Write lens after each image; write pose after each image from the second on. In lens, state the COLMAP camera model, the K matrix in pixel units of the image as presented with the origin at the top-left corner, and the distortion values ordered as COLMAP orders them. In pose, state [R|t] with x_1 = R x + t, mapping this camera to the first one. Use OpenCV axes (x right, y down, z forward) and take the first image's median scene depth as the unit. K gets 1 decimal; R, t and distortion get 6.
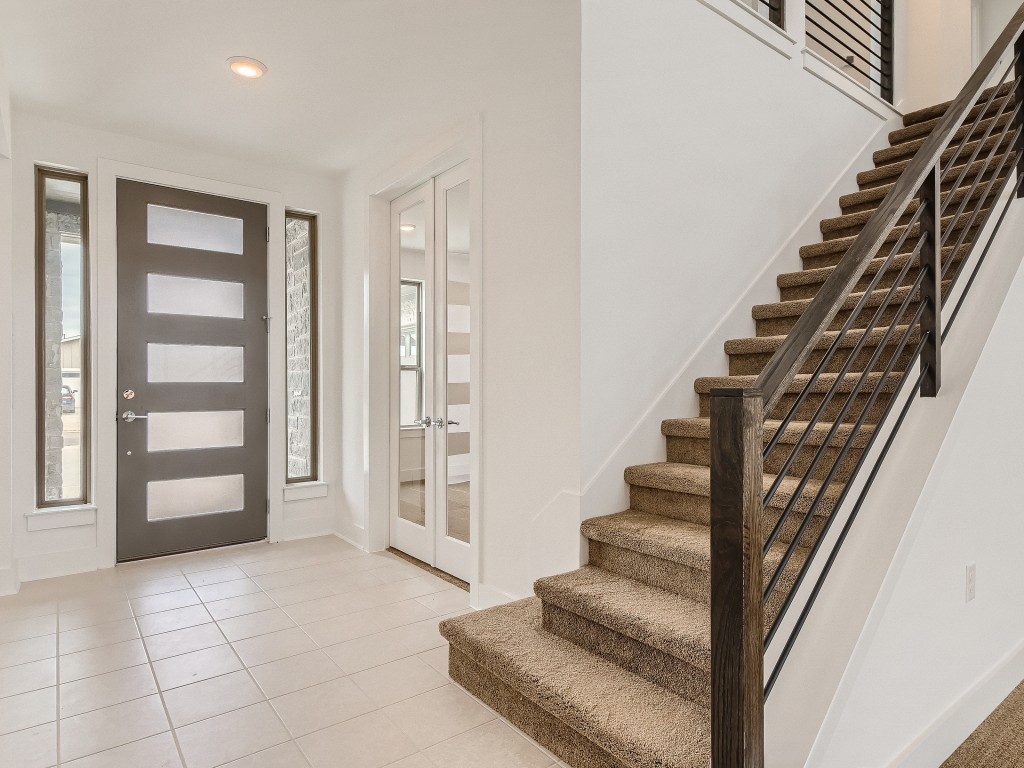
lens RADIAL K [[583.1, 0, 507.9], [0, 583.1, 384.7], [0, 0, 1]] dist [0.022185, -0.009346]
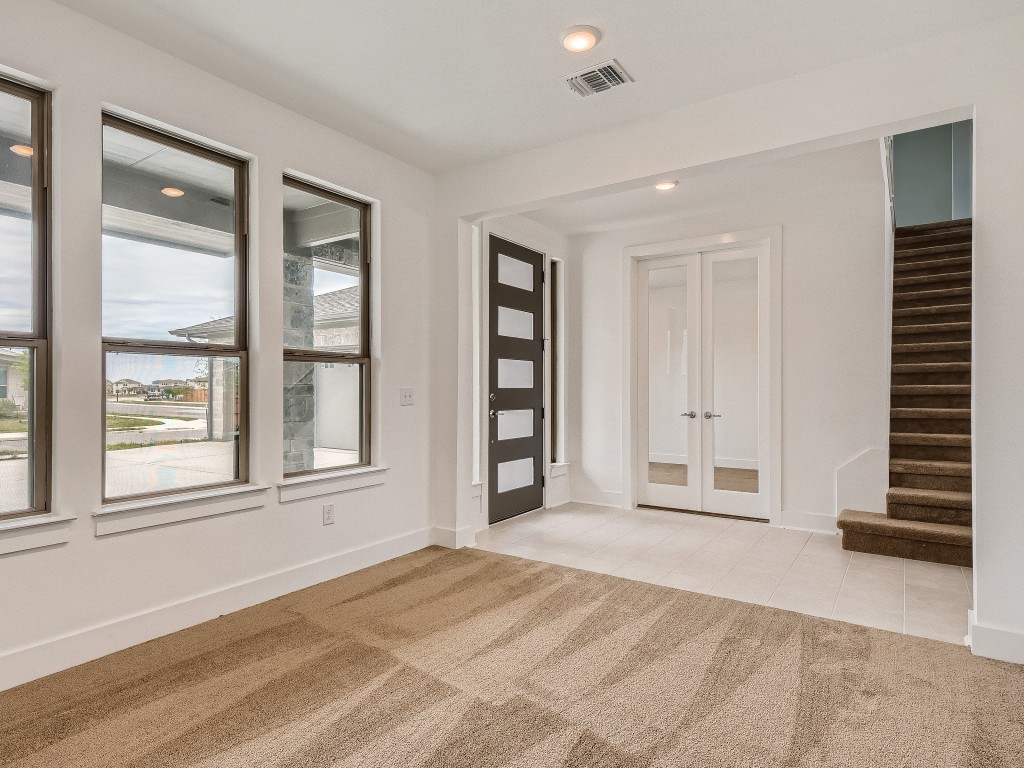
lens RADIAL K [[583.1, 0, 508.8], [0, 583.1, 388.3], [0, 0, 1]] dist [0.022185, -0.009346]
pose [[0.943461, 0.000589, 0.331484, -0.916515], [-0.002990, 0.999973, 0.006732, -0.011593], [-0.331471, -0.007342, 0.943437, -0.215172]]
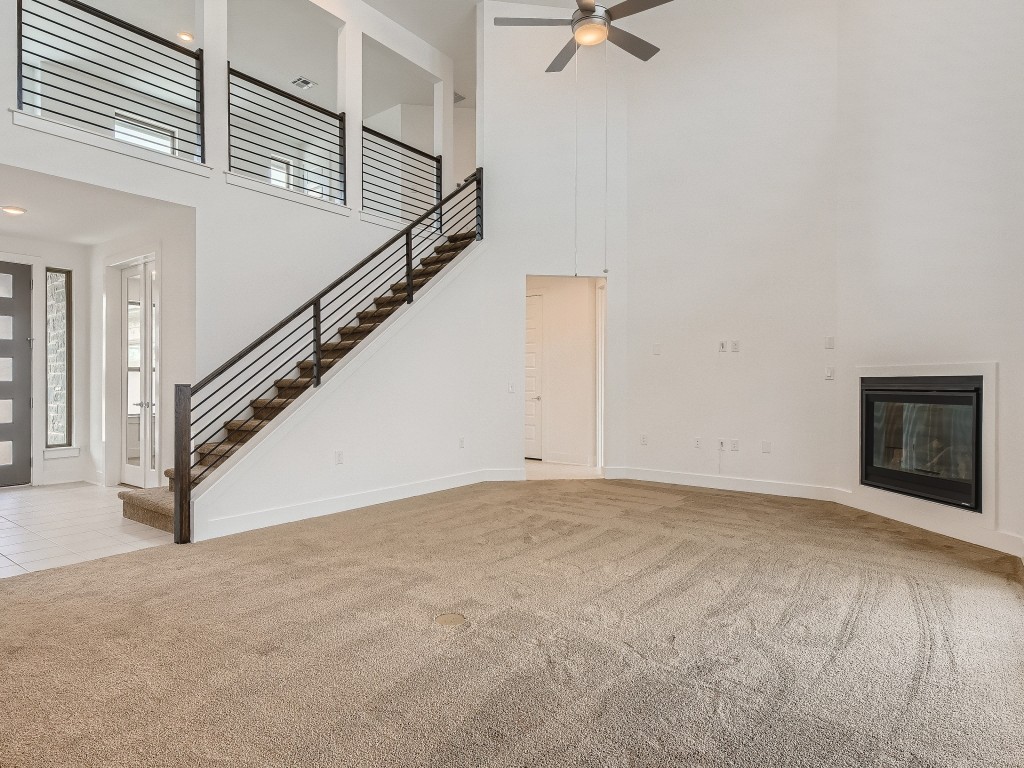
lens RADIAL K [[583.1, 0, 514.3], [0, 583.1, 382.0], [0, 0, 1]] dist [0.022185, -0.009346]
pose [[0.958384, 0.001667, 0.285476, 0.357411], [-0.001079, 0.999997, -0.002215, 0.000280], [-0.285479, 0.001815, 0.958383, -0.831591]]
